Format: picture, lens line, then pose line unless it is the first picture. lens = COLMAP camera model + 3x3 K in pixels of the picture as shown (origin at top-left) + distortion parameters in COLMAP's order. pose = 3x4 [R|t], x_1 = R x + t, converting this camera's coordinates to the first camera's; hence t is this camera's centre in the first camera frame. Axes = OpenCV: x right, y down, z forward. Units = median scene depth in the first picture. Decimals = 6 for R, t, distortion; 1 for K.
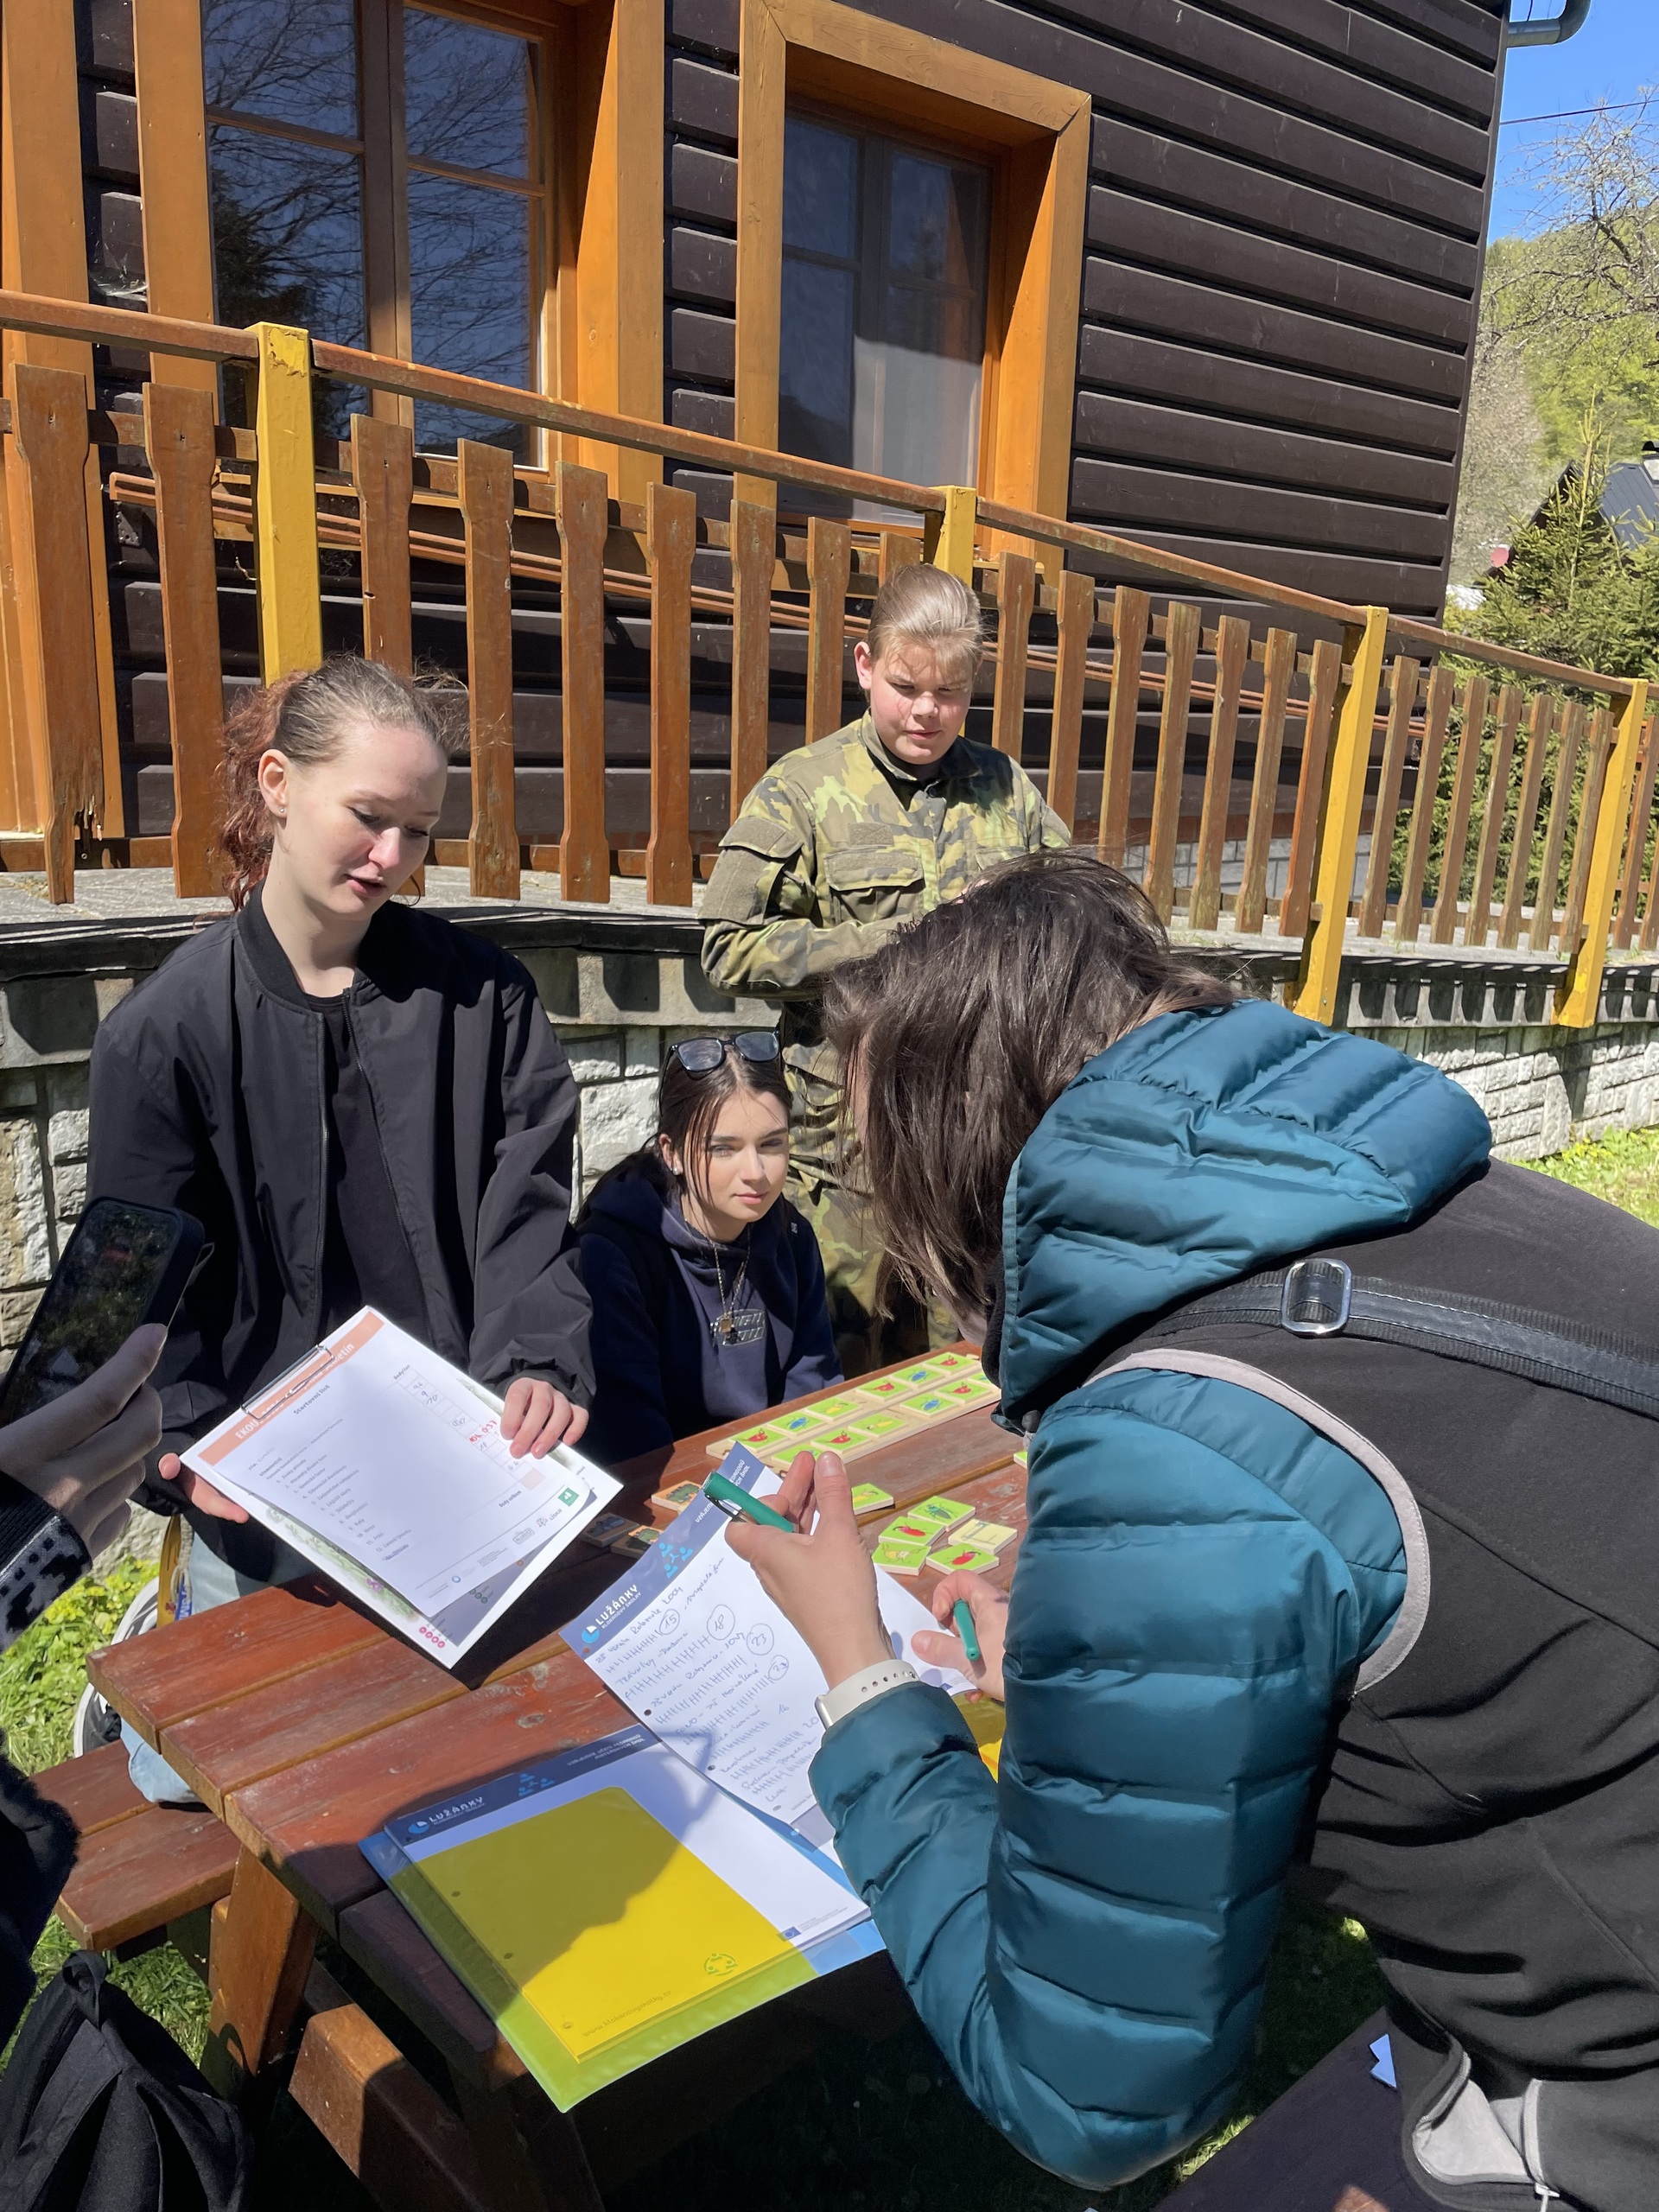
lens RADIAL K [[1709.3, 0, 842.1], [0, 1709.3, 1076.1], [0, 0, 1]] dist [0.110920, -0.135728]
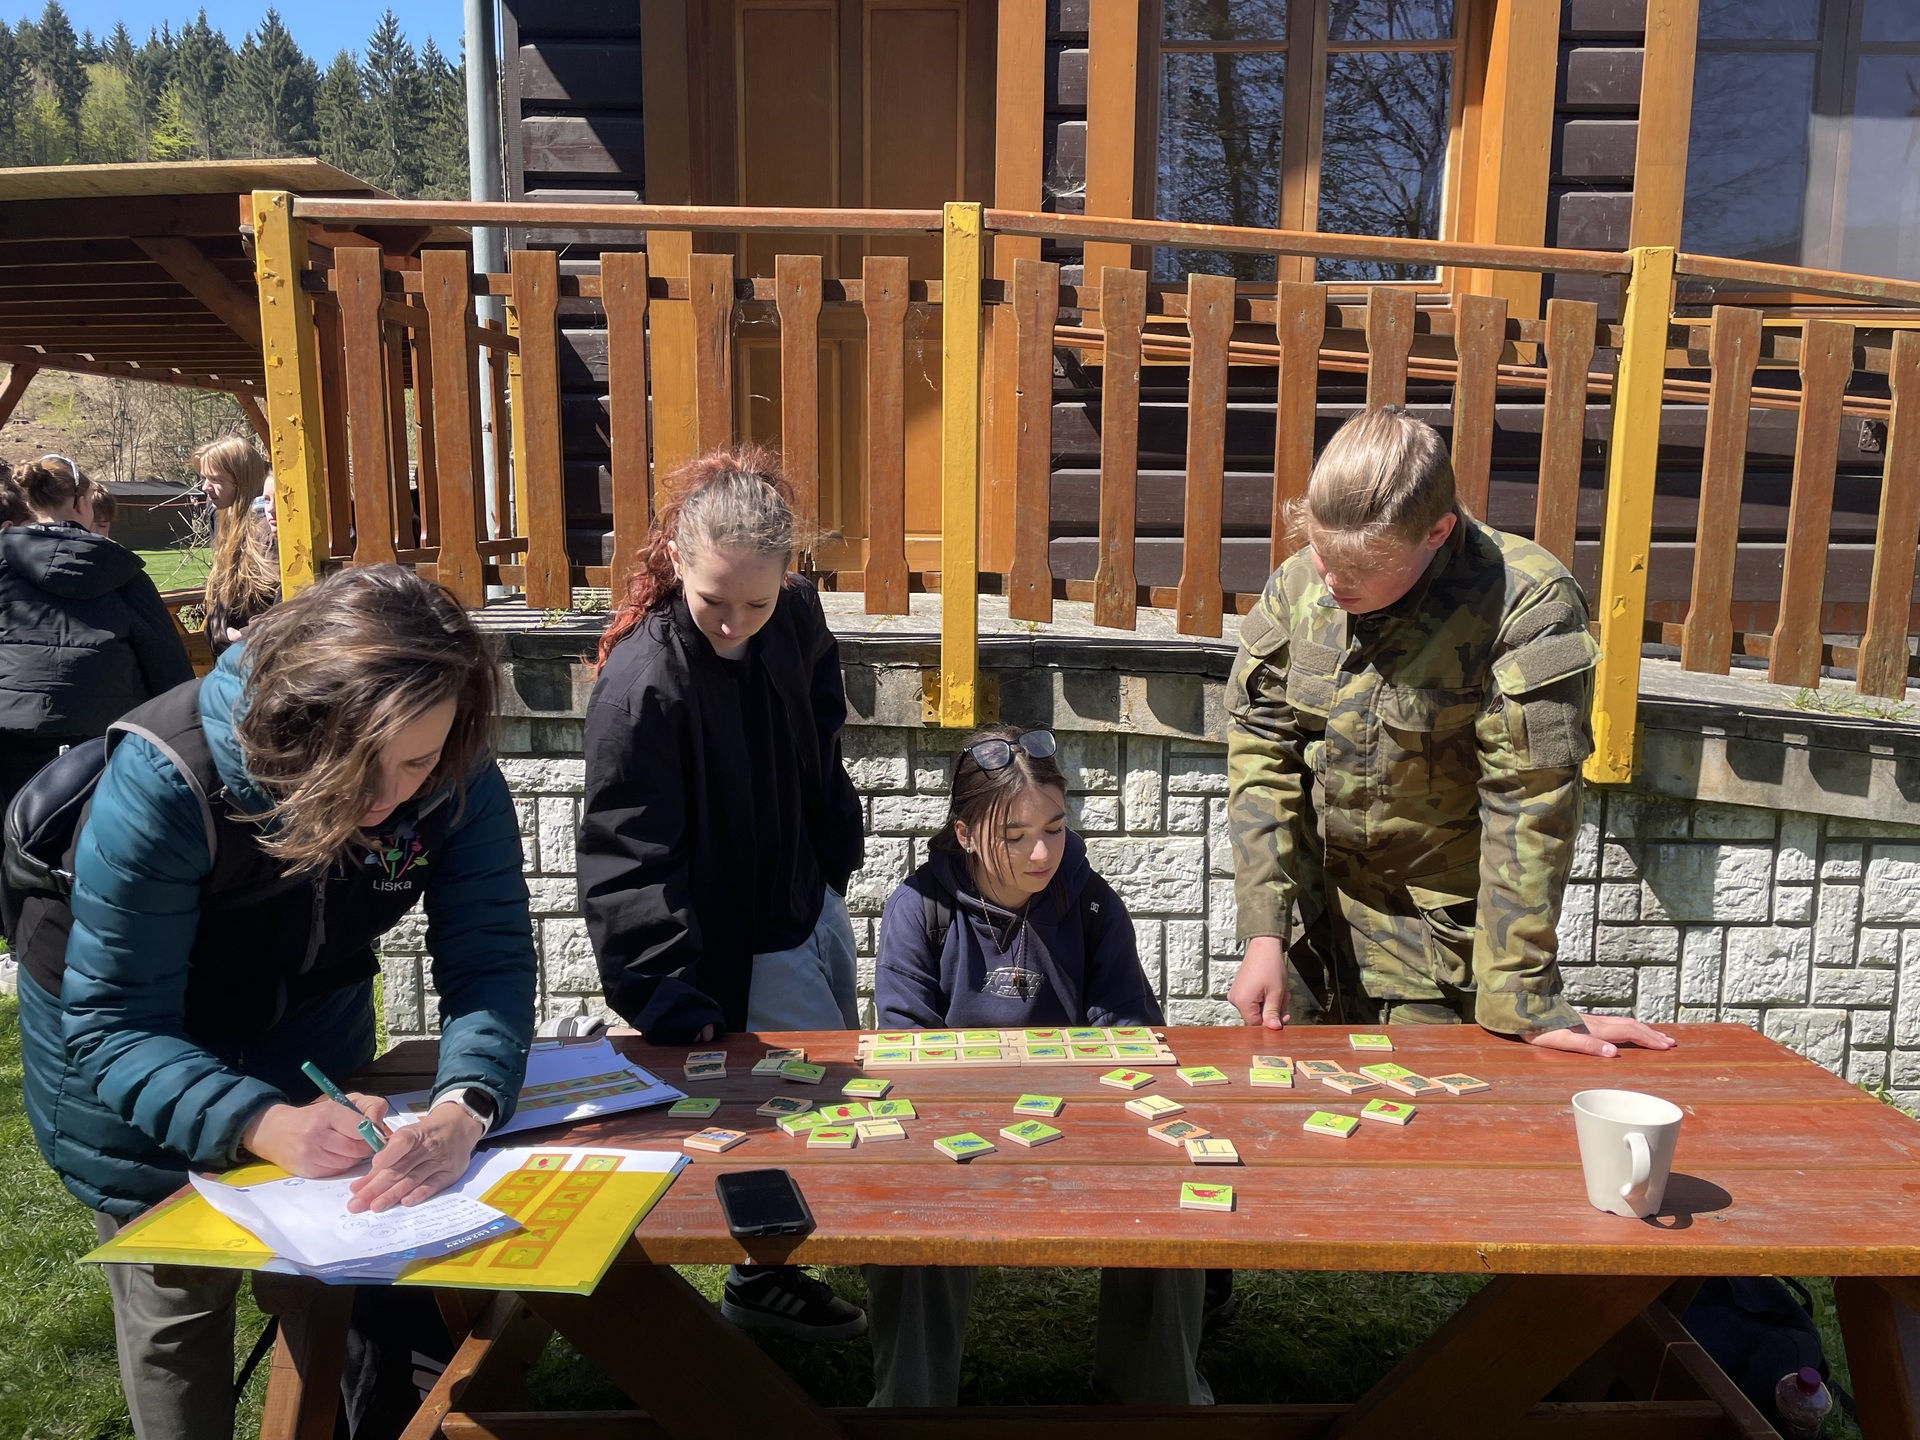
lens RADIAL K [[1483.7, 0, 960.0], [0, 1483.7, 720.0], [0, 0, 1]] dist [0.110920, -0.135728]
pose [[0.757586, 0.076717, -0.648212, 0.292485], [-0.127326, 0.991361, -0.031480, 0.006720], [0.640197, 0.106383, 0.760809, 0.089482]]
